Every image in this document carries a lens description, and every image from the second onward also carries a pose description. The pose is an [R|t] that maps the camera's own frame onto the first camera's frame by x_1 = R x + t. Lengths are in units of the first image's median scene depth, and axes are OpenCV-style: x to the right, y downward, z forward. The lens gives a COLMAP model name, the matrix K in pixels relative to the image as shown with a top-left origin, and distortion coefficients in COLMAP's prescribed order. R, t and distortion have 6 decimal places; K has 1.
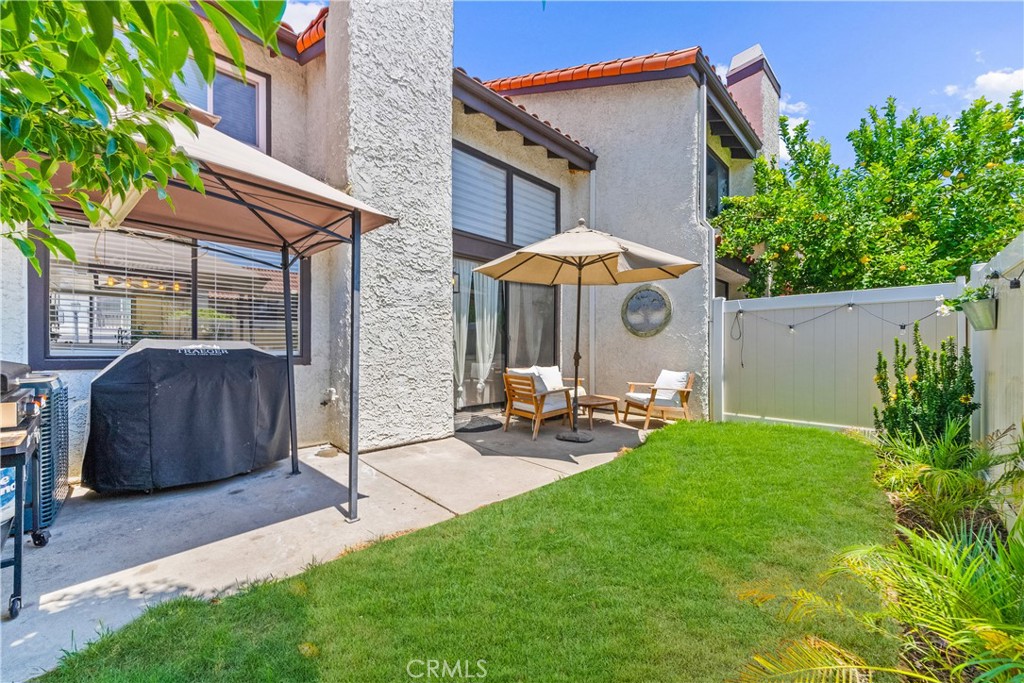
lens RADIAL K [[398.3, 0, 488.7], [0, 398.3, 351.3], [0, 0, 1]] dist [-0.011025, 0.000810]
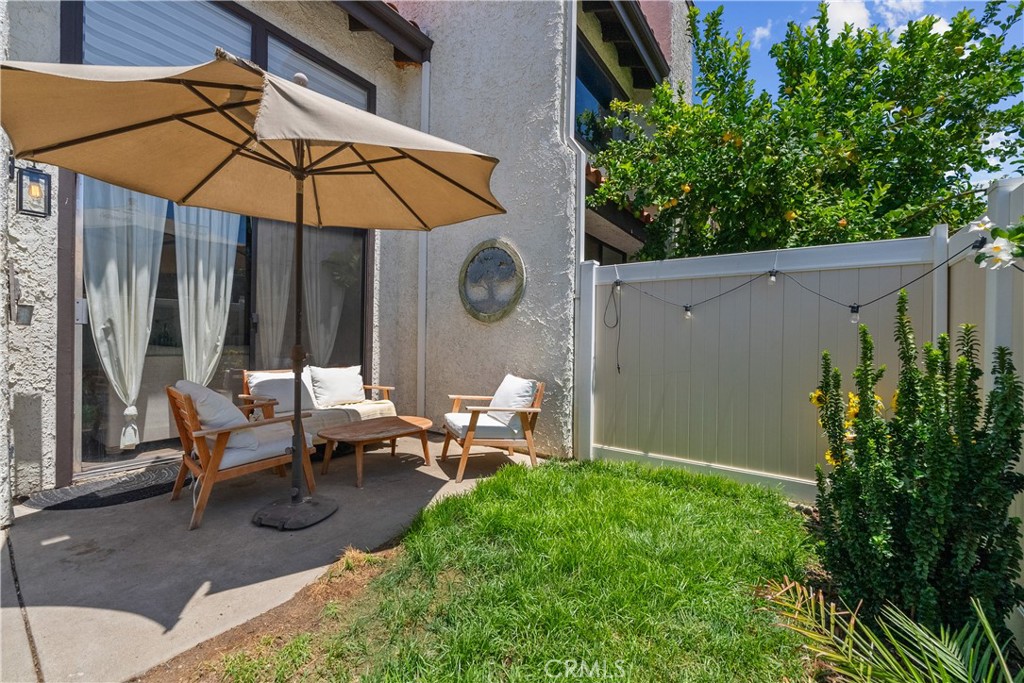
lens RADIAL K [[414.6, 0, 513.2], [0, 414.6, 339.8], [0, 0, 1]] dist [-0.002803, -0.000829]
pose [[0.980359, 0.016251, 0.196553, 0.334239], [-0.015727, 0.999867, -0.004225, -0.005654], [-0.196595, 0.001051, 0.980484, 0.378760]]
